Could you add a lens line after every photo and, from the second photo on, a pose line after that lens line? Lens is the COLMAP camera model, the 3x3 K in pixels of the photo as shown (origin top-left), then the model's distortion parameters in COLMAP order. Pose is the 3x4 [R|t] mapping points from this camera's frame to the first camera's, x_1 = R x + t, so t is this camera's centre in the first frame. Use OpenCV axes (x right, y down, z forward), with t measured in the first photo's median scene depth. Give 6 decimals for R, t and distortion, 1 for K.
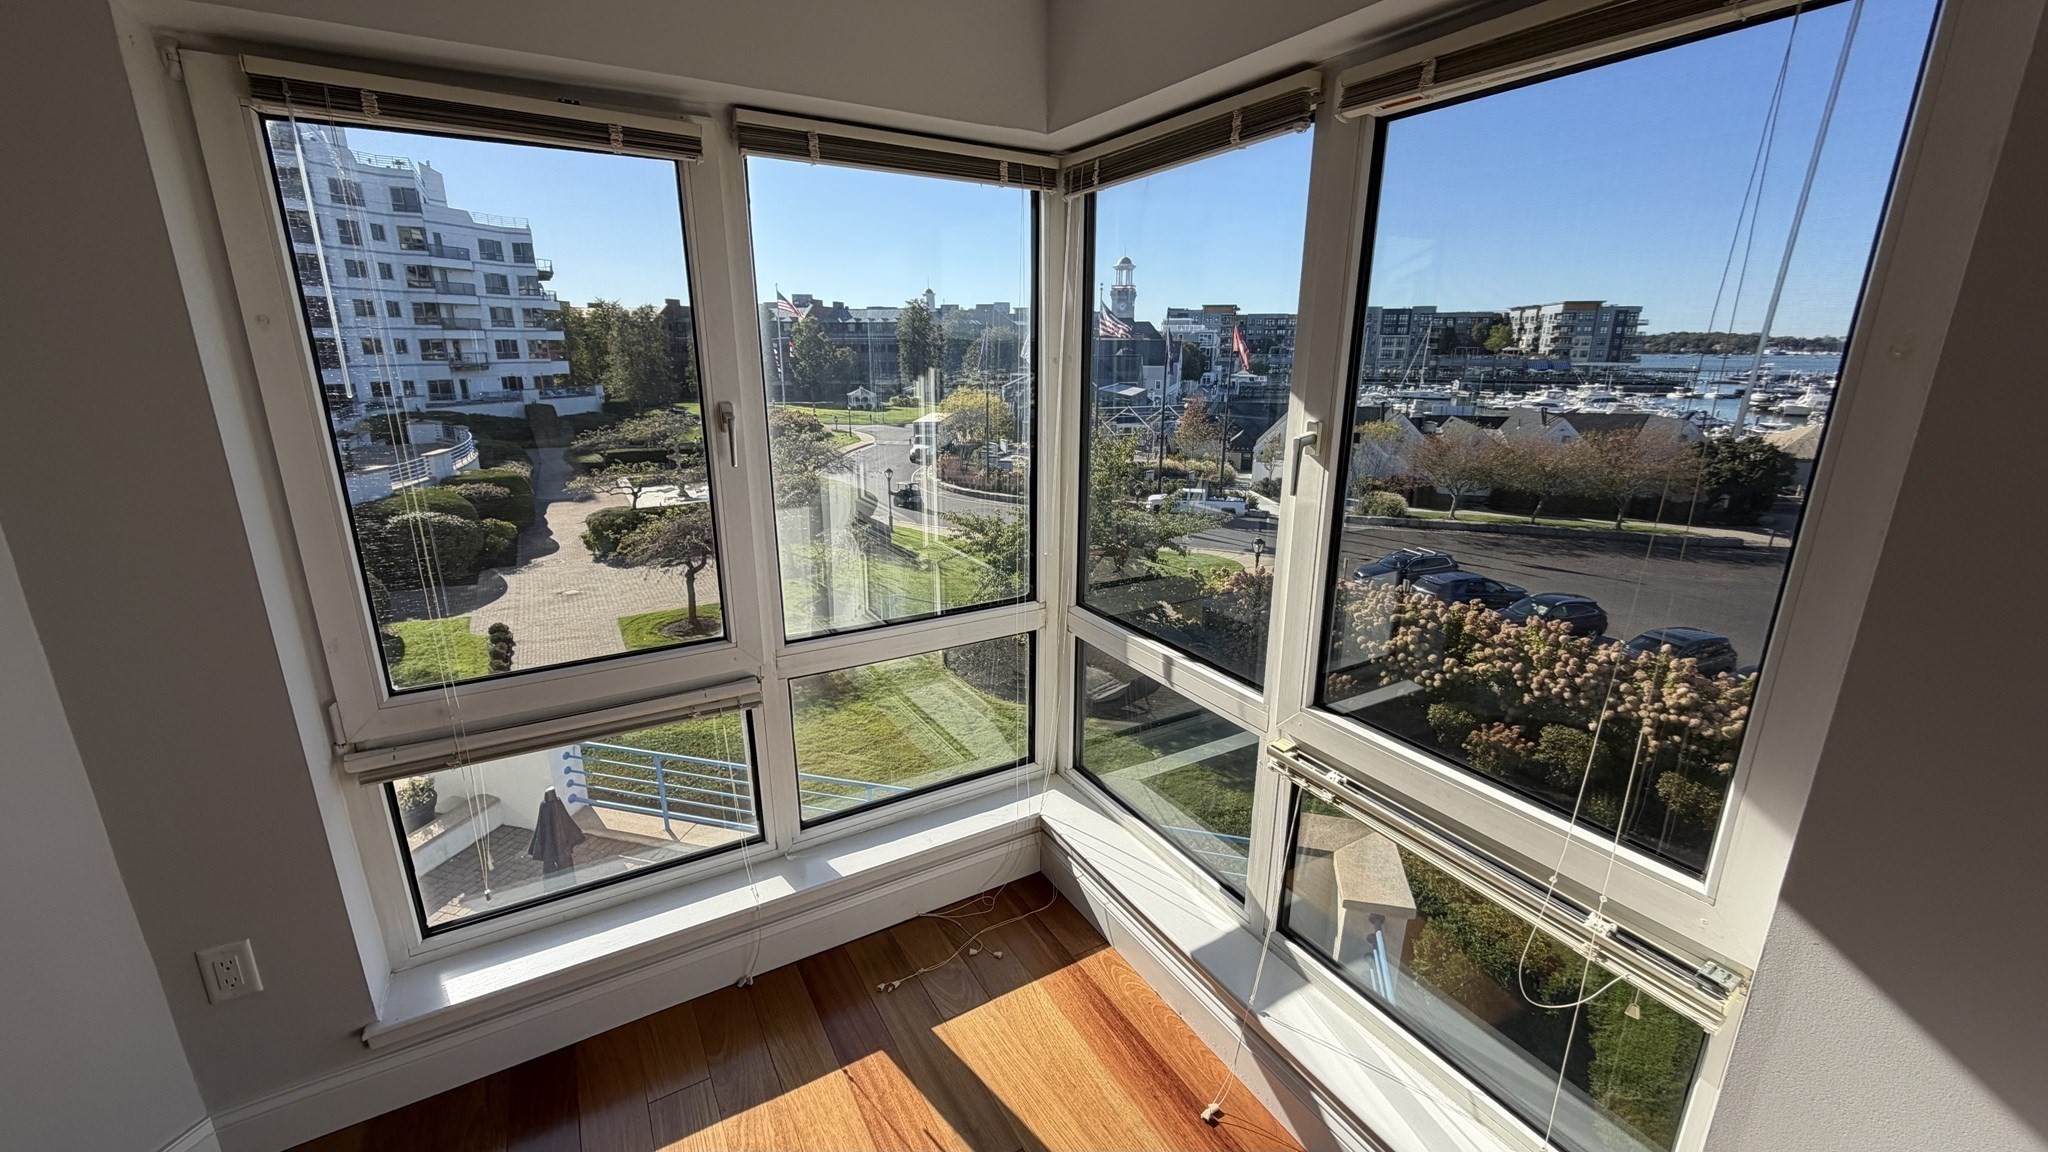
lens RADIAL K [[817.2, 0, 1021.4], [0, 817.2, 578.5], [0, 0, 1]] dist [0.000431, 0.000104]
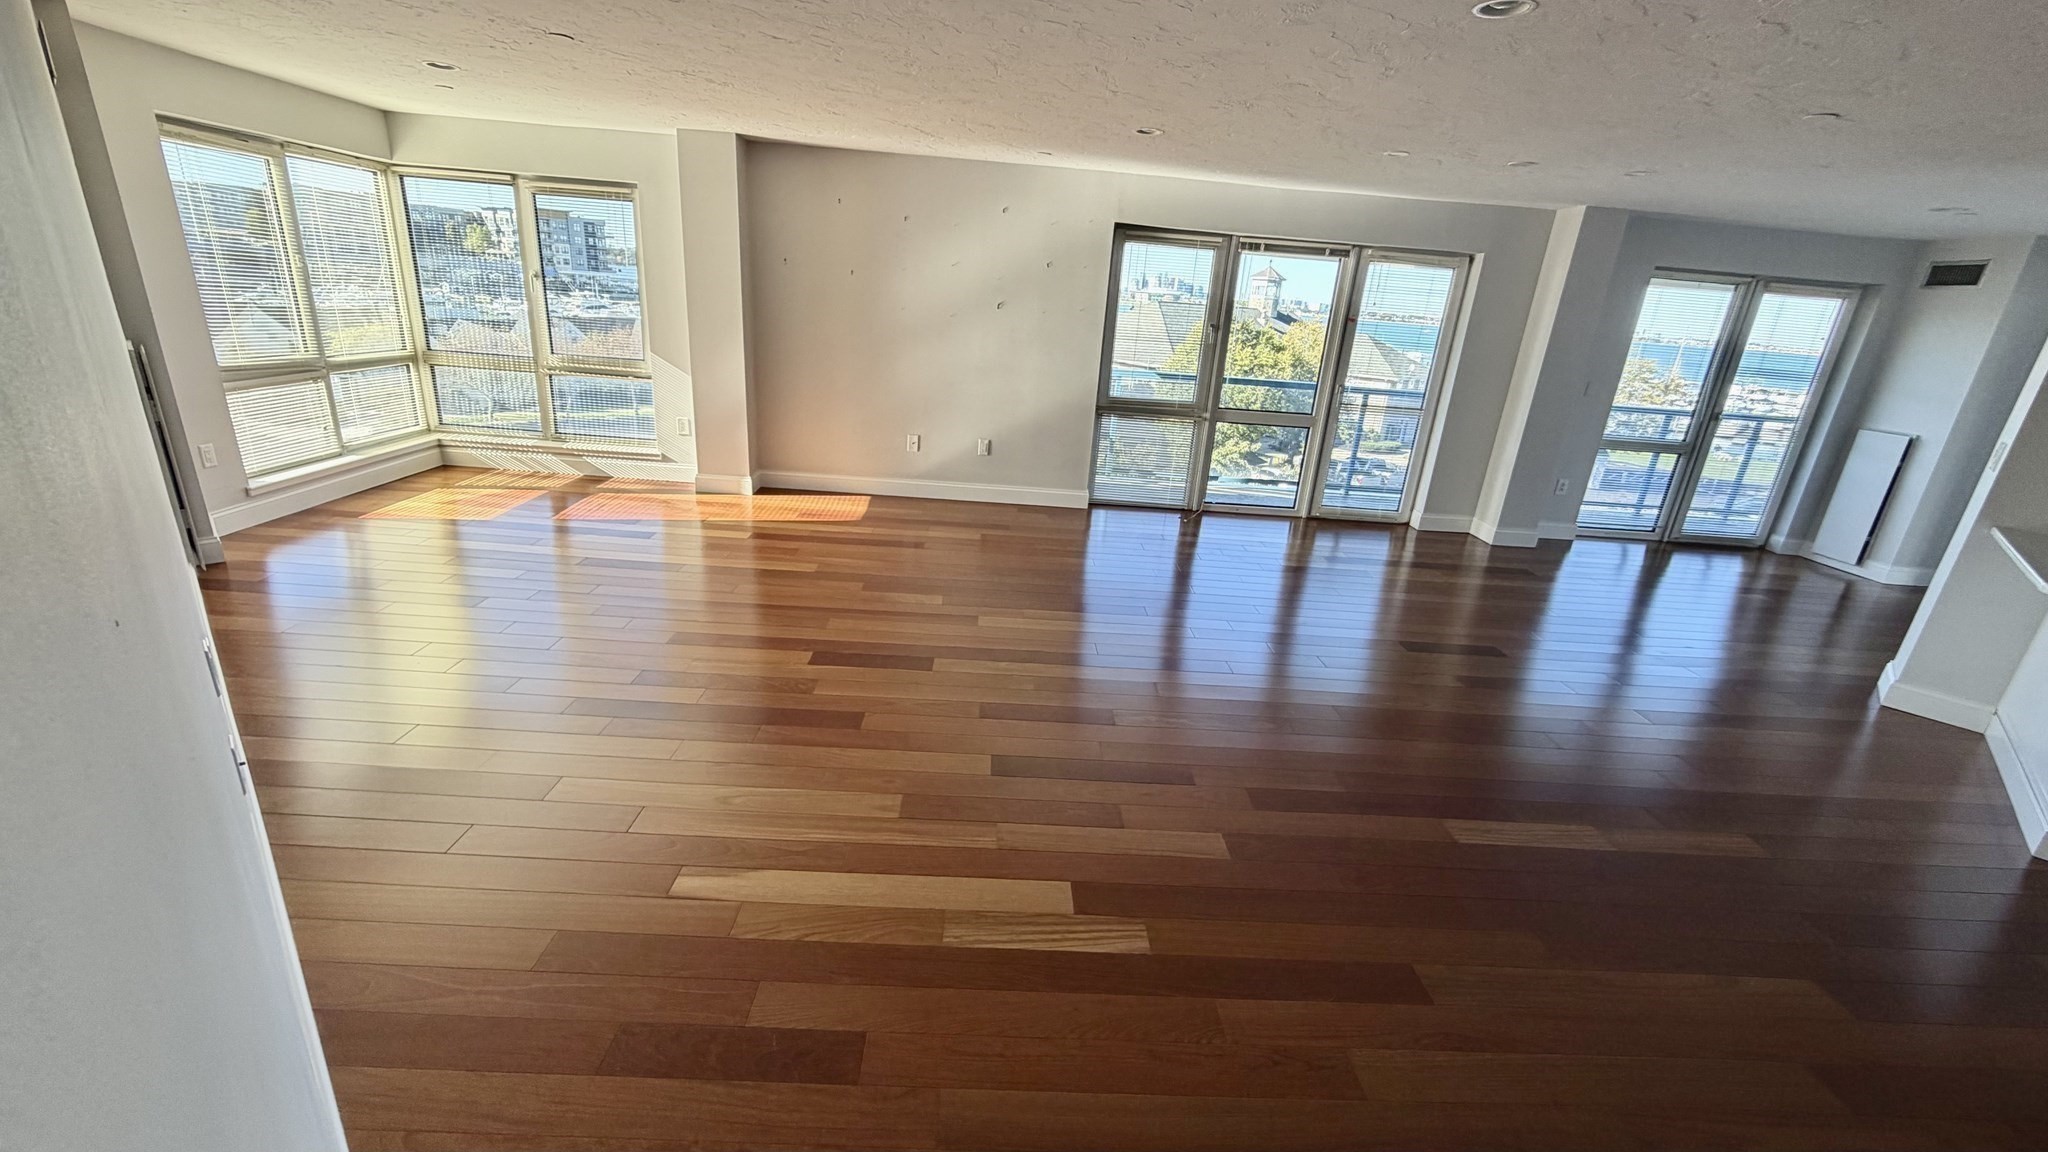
lens RADIAL K [[817.2, 0, 1021.4], [0, 817.2, 578.5], [0, 0, 1]] dist [0.000431, 0.000104]
pose [[0.482452, -0.260037, 0.836433, -0.057423], [0.170329, 0.964540, 0.201618, 0.022158], [-0.859202, 0.045198, 0.509637, -0.076929]]
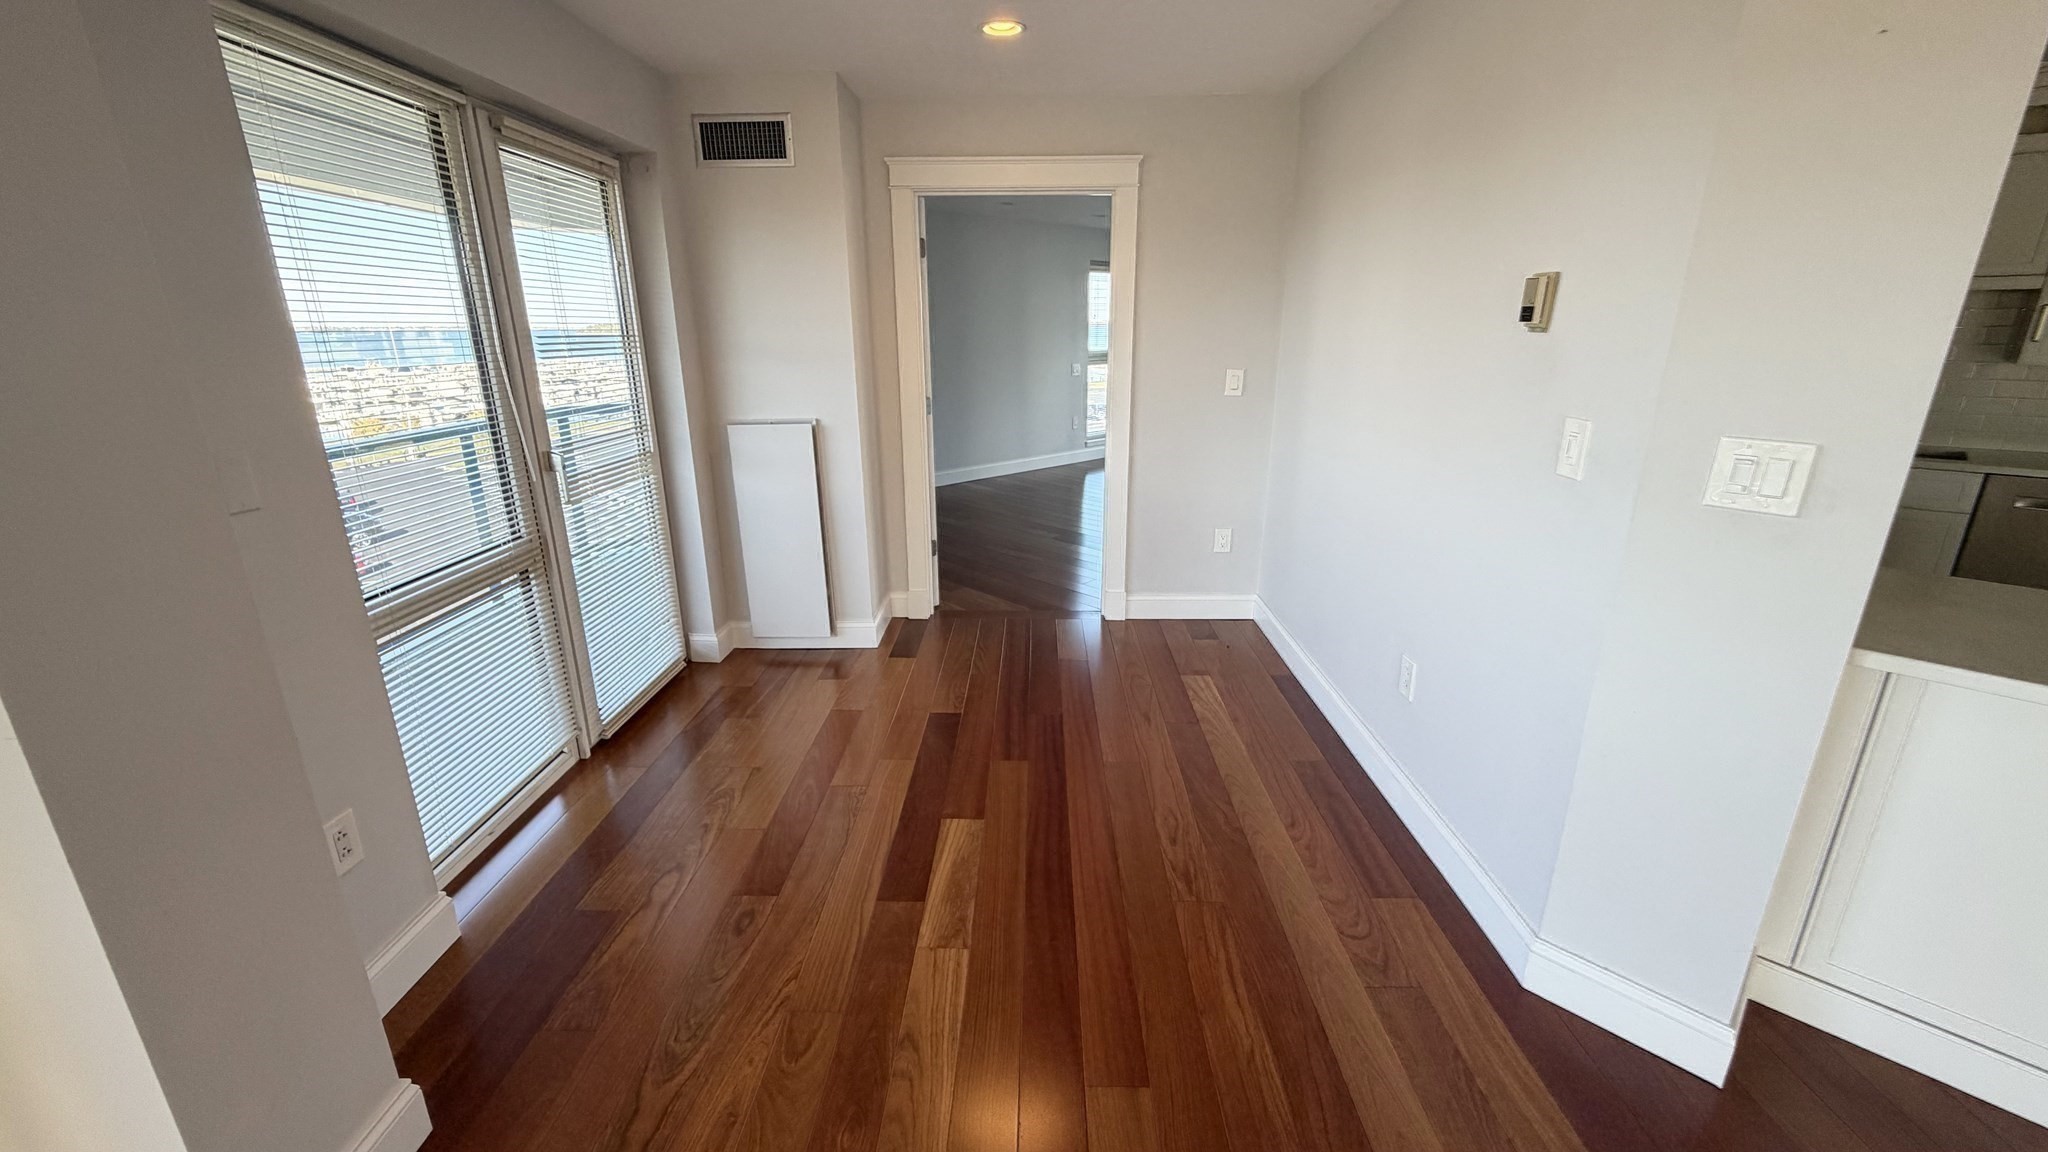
lens RADIAL K [[817.2, 0, 1021.4], [0, 817.2, 578.5], [0, 0, 1]] dist [0.000431, 0.000104]
pose [[-0.856562, -0.147760, 0.494437, 0.042561], [0.148964, 0.846544, 0.511050, 0.025657], [-0.494076, 0.511399, -0.703107, -0.080357]]
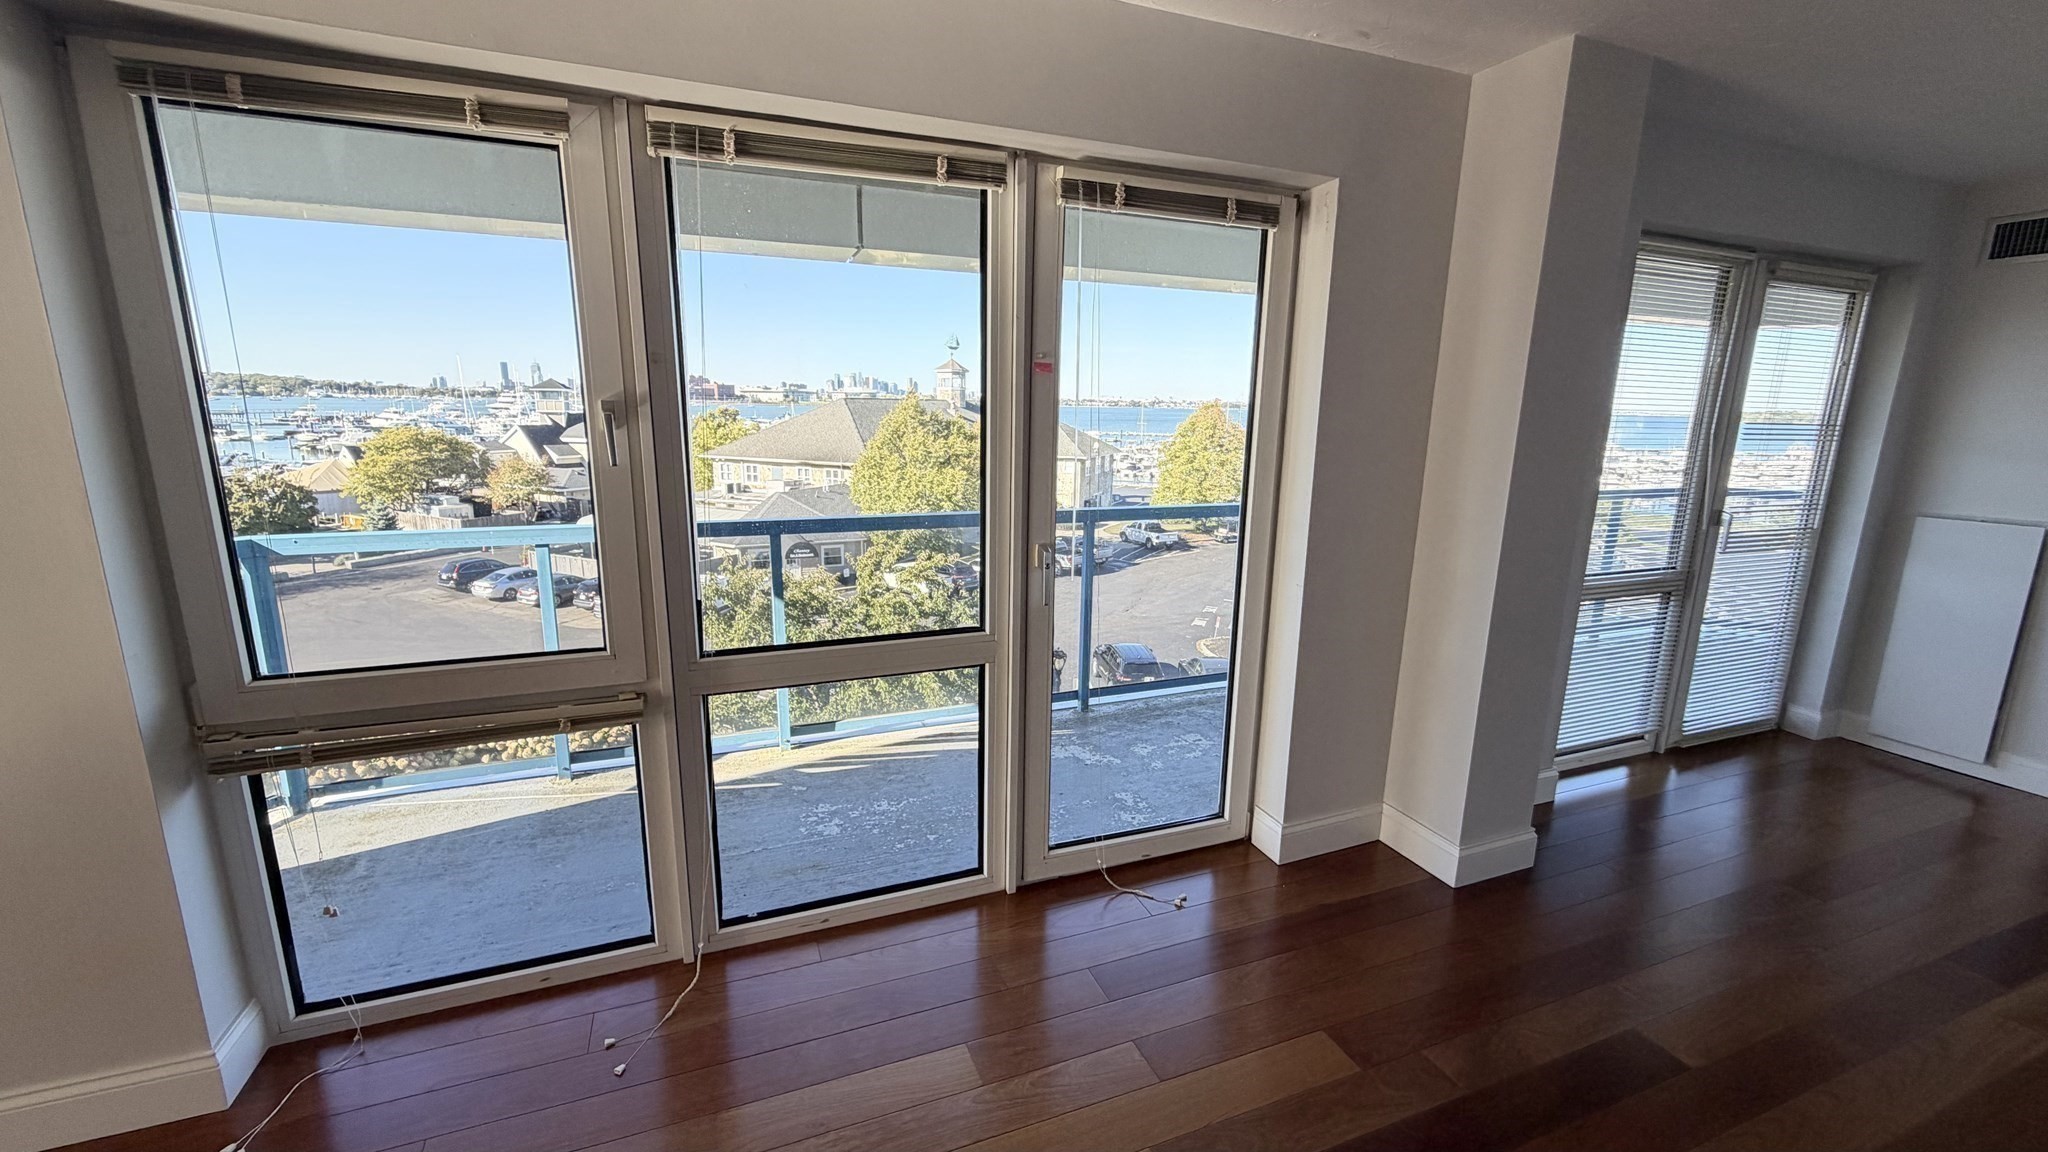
lens RADIAL K [[820.5, 0, 1024.0], [0, 820.5, 576.0], [0, 0, 1]] dist [-0.001780, -0.000017]
pose [[0.149175, -0.203995, 0.967540, 0.023227], [0.254214, 0.953510, 0.161843, 0.021311], [-0.955574, 0.221820, 0.194098, -0.065402]]
